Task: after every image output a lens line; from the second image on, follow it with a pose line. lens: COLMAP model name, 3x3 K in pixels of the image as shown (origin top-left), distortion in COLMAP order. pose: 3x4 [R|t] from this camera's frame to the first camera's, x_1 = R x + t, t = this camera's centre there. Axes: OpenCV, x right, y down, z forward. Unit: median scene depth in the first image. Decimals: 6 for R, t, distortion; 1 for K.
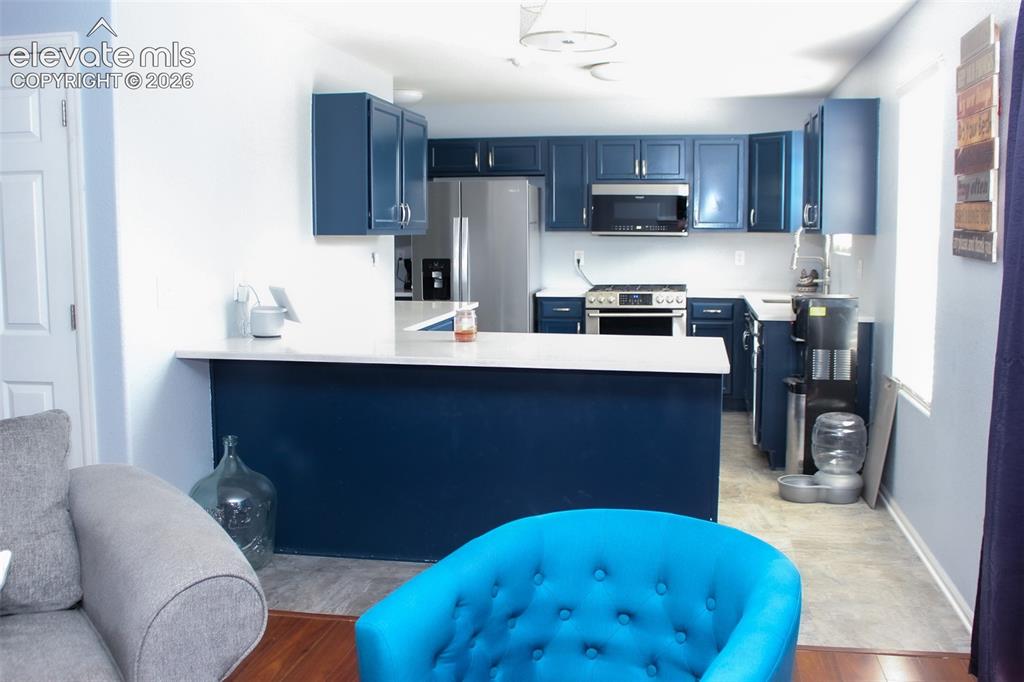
lens RADIAL K [[1006.5, 0, 512.0], [0, 1006.5, 341.0], [0, 0, 1]] dist [-0.076726, -0.001638]
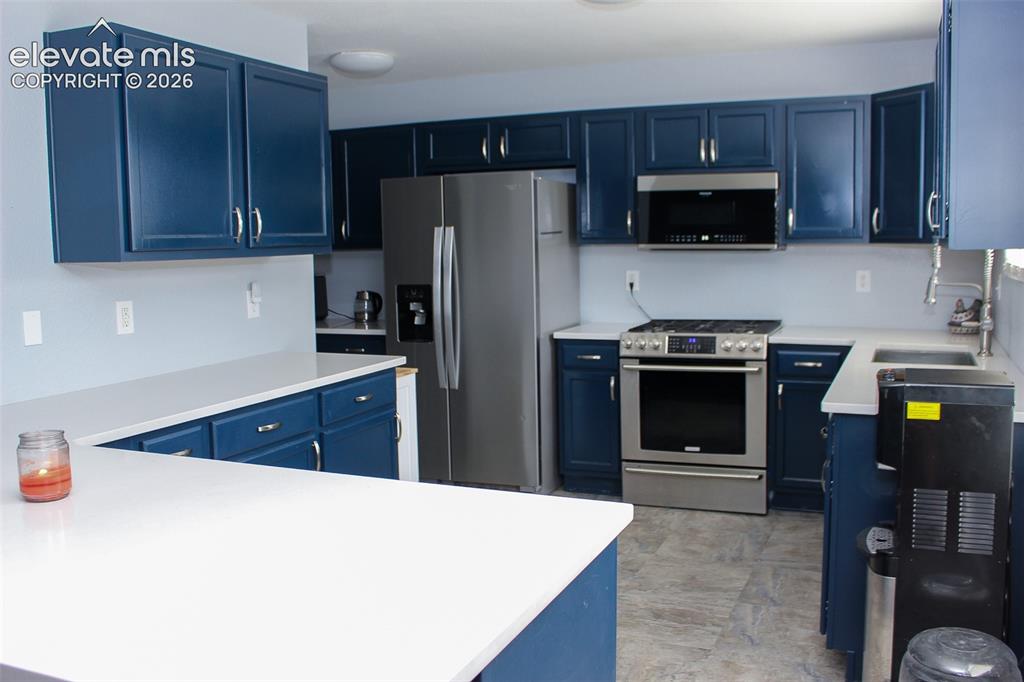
lens RADIAL K [[950.3, 0, 512.0], [0, 950.3, 341.0], [0, 0, 1]] dist [-0.157821, 0.233670]
pose [[0.974774, 0.009927, -0.222974, 0.144955], [-0.010502, 0.999944, -0.001392, -0.041405], [0.222948, 0.003698, 0.974823, 0.354058]]
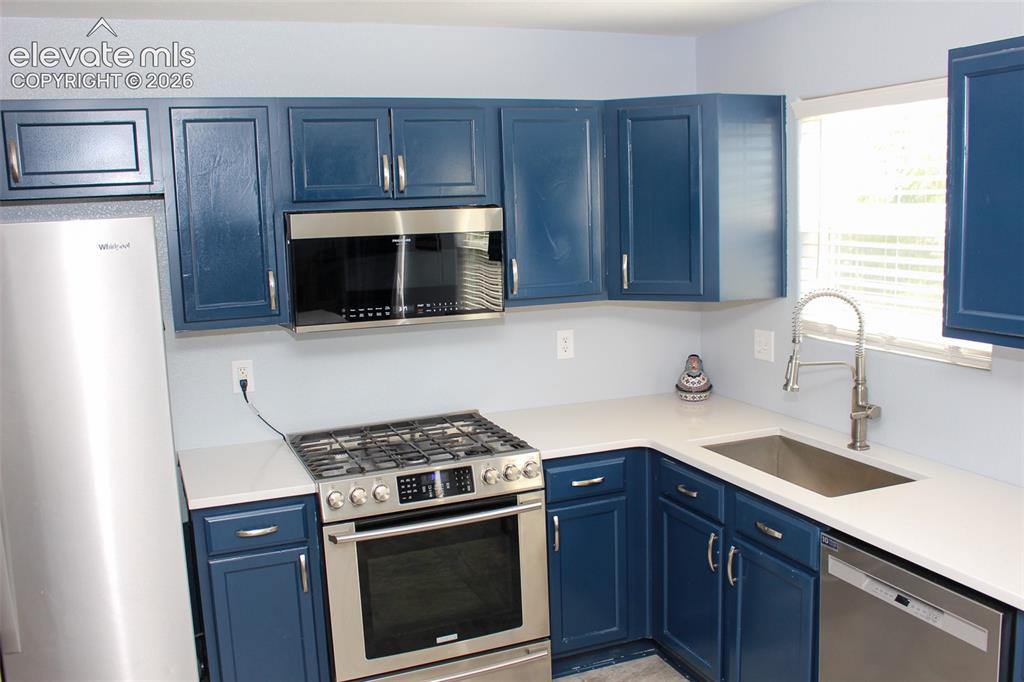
lens RADIAL K [[950.3, 0, 512.0], [0, 950.3, 341.0], [0, 0, 1]] dist [-0.157821, 0.233670]
pose [[0.844770, -0.104817, 0.524763, -0.053169], [0.092028, 0.994476, 0.050491, -0.117639], [-0.527156, 0.005640, 0.849750, 0.634493]]
